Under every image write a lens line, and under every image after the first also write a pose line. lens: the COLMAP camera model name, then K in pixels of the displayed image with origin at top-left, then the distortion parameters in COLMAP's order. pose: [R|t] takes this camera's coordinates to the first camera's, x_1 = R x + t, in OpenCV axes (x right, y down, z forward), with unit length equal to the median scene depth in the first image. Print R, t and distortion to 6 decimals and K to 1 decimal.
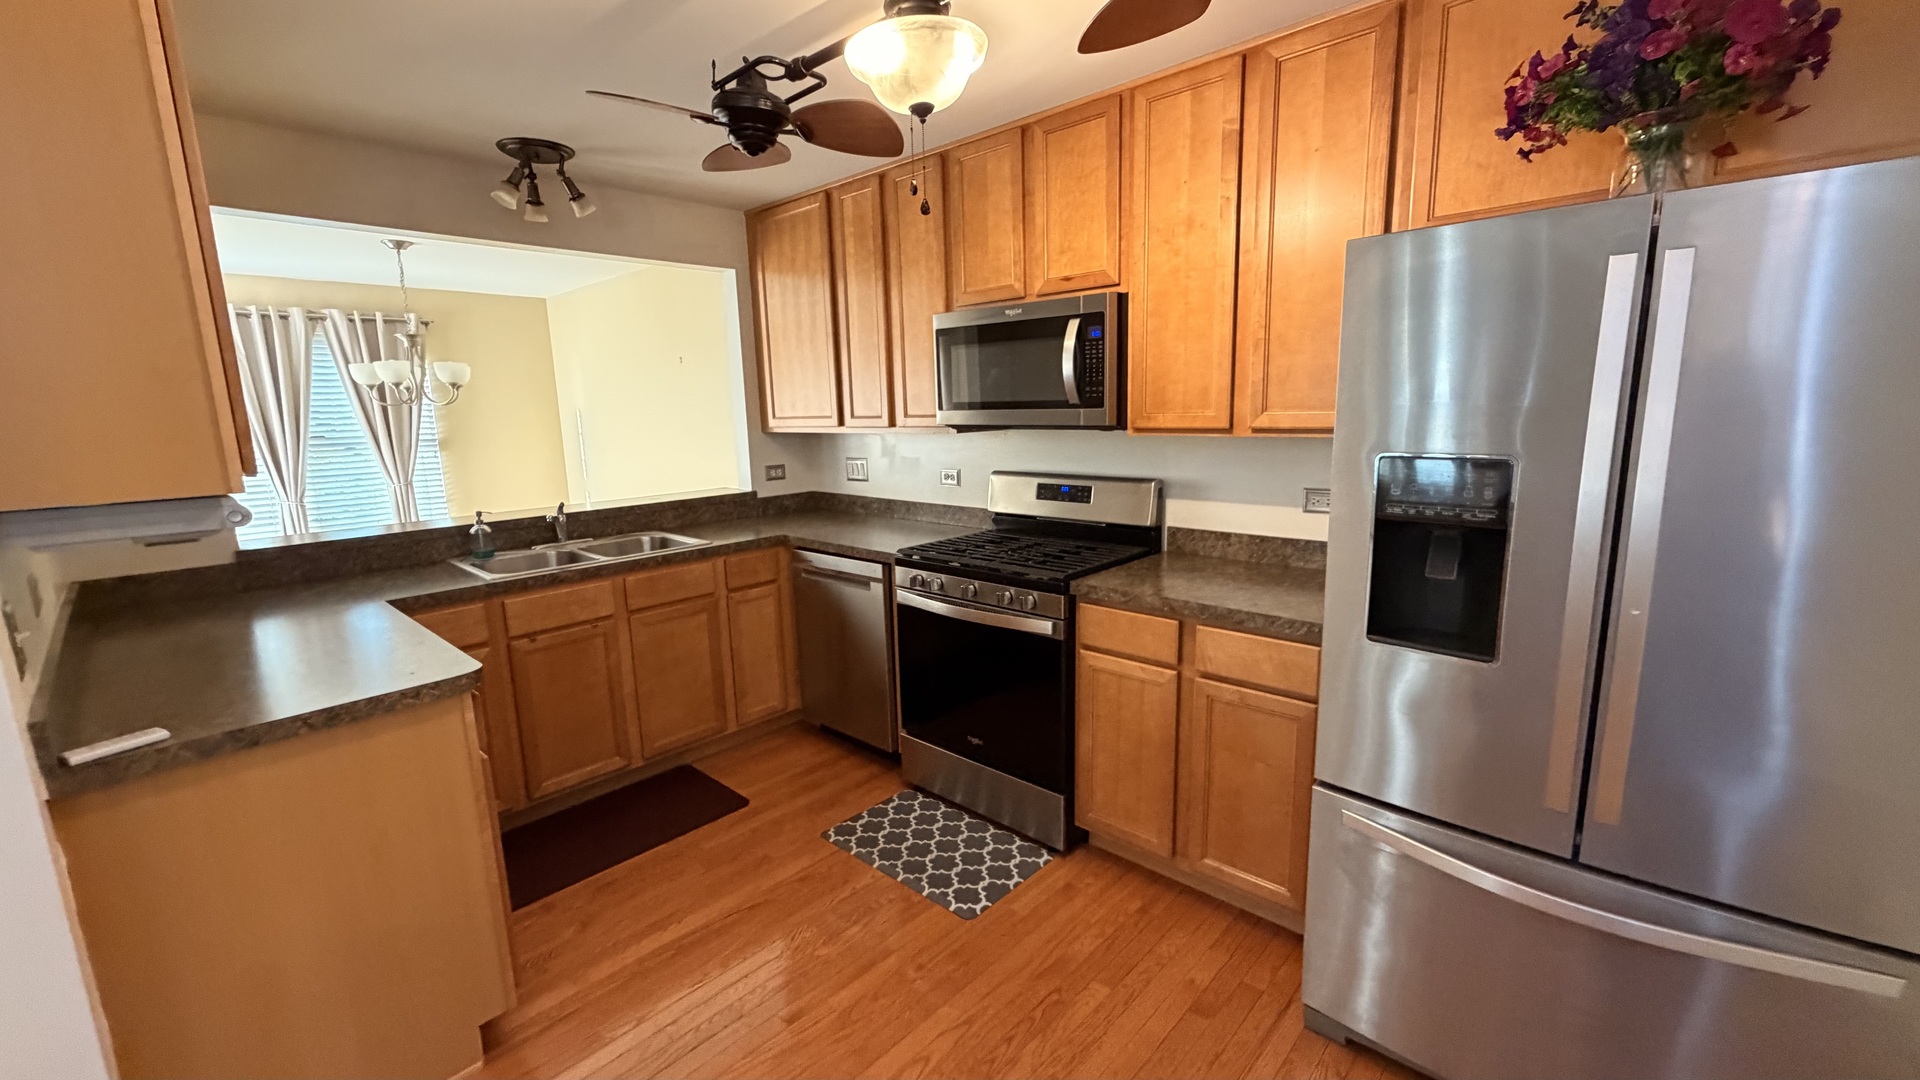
lens RADIAL K [[765.0, 0, 954.1], [0, 765.0, 536.6], [0, 0, 1]] dist [0.000734, 0.000165]
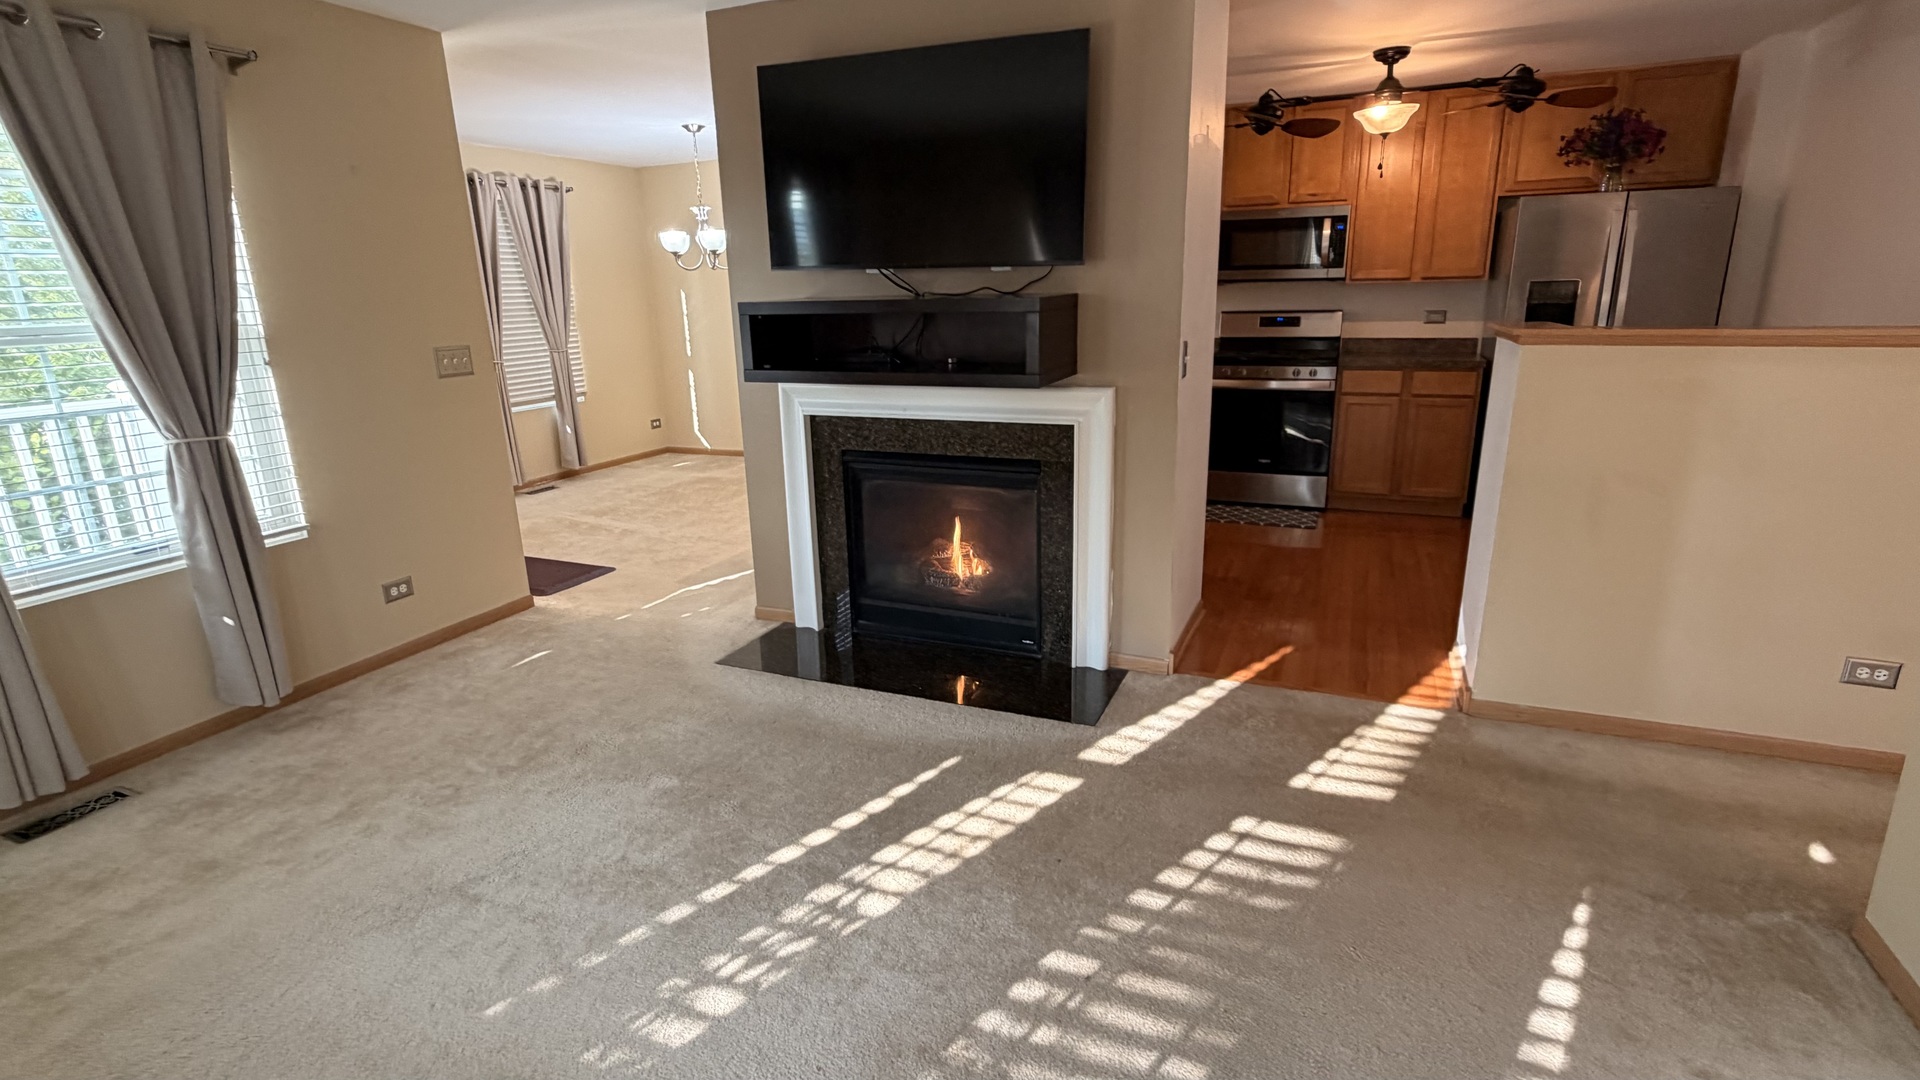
lens RADIAL K [[926.5, 0, 960.0], [0, 926.5, 540.0], [0, 0, 1]] dist [0.003181, 0.000429]
pose [[0.941517, -0.085864, 0.325842, -1.485776], [0.057322, 0.993708, 0.096224, 0.222637], [-0.332053, -0.071919, 0.940515, -0.875958]]
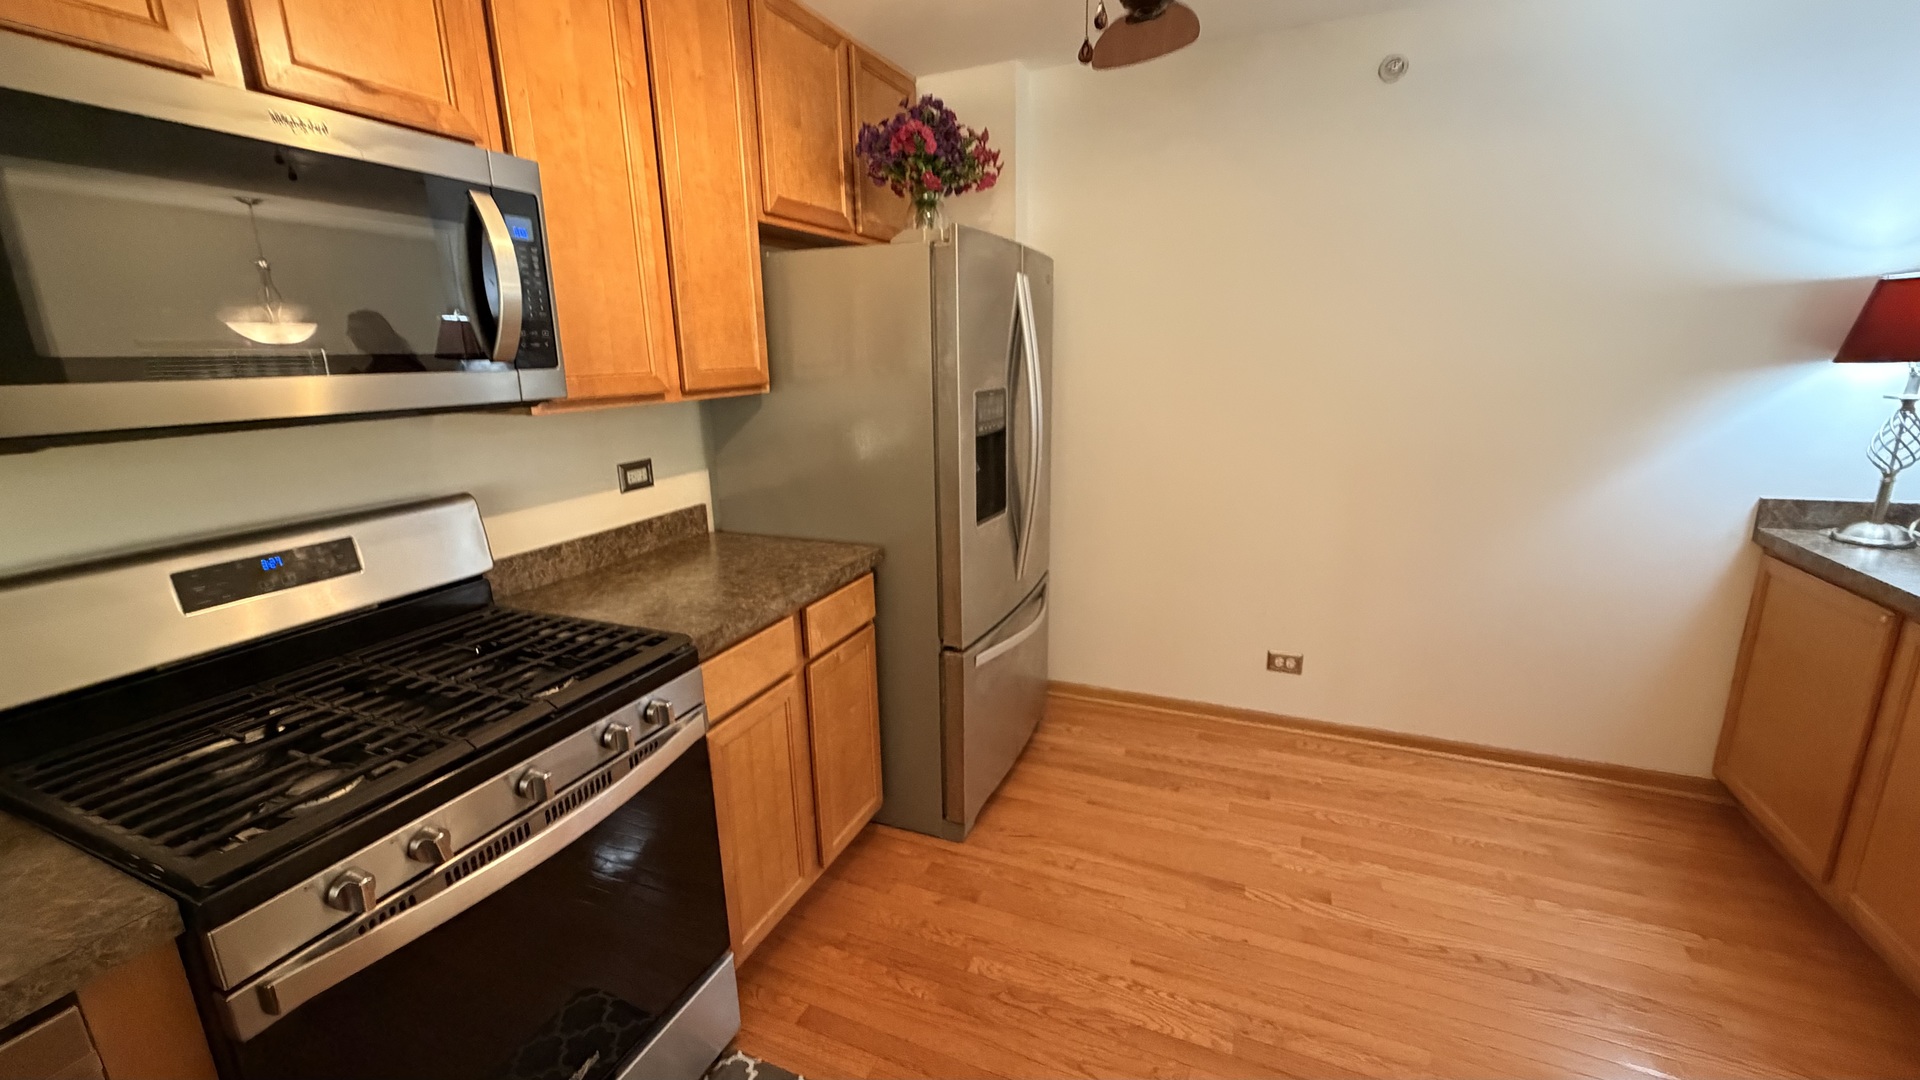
lens RADIAL K [[765.0, 0, 954.1], [0, 765.0, 536.6], [0, 0, 1]] dist [0.000734, 0.000165]
pose [[-0.327052, -0.192236, 0.925247, -0.467637], [0.192715, 0.944948, 0.264450, -0.141637], [-0.925147, 0.264798, -0.272001, 0.909922]]
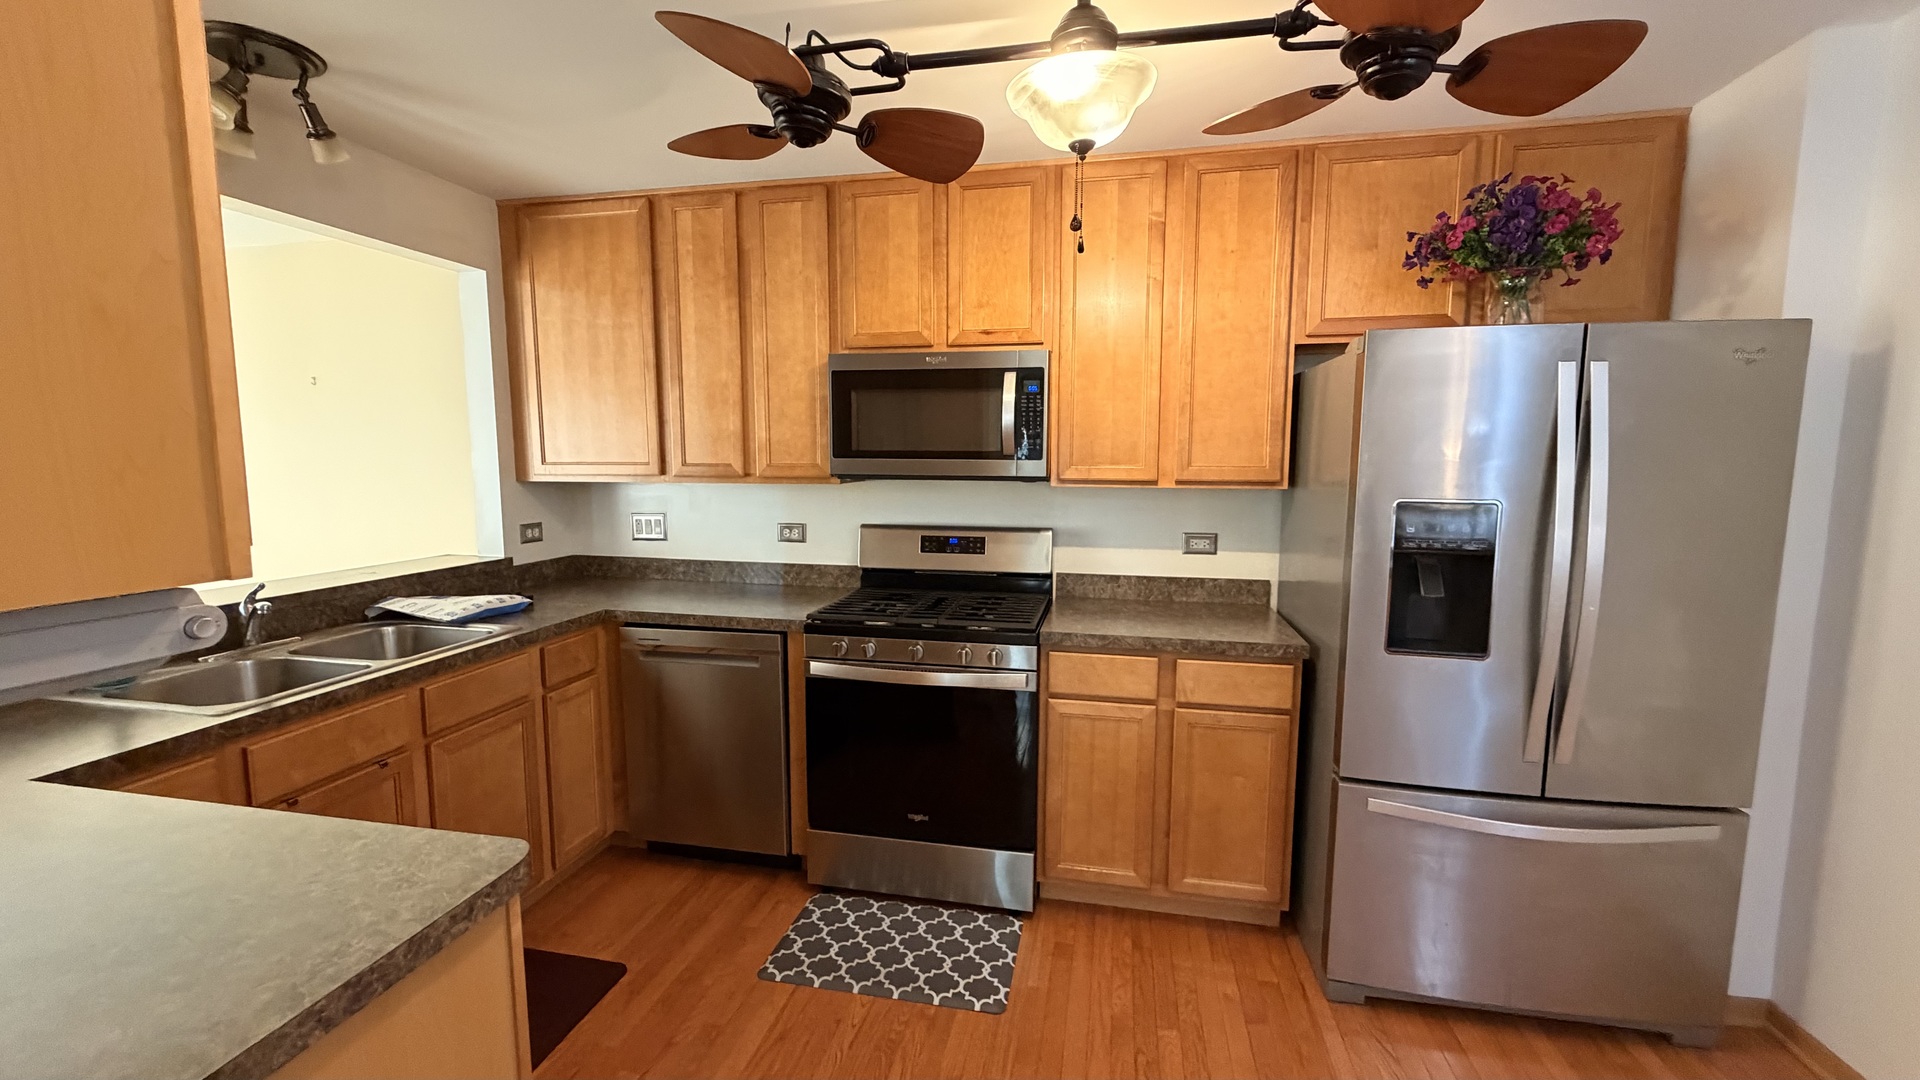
lens RADIAL K [[765.0, 0, 954.1], [0, 765.0, 536.6], [0, 0, 1]] dist [0.000734, 0.000165]
pose [[0.859770, -0.025295, 0.510055, -0.432595], [0.062570, 0.996465, -0.056053, -0.014679], [-0.506834, 0.080107, 0.858313, 0.183674]]
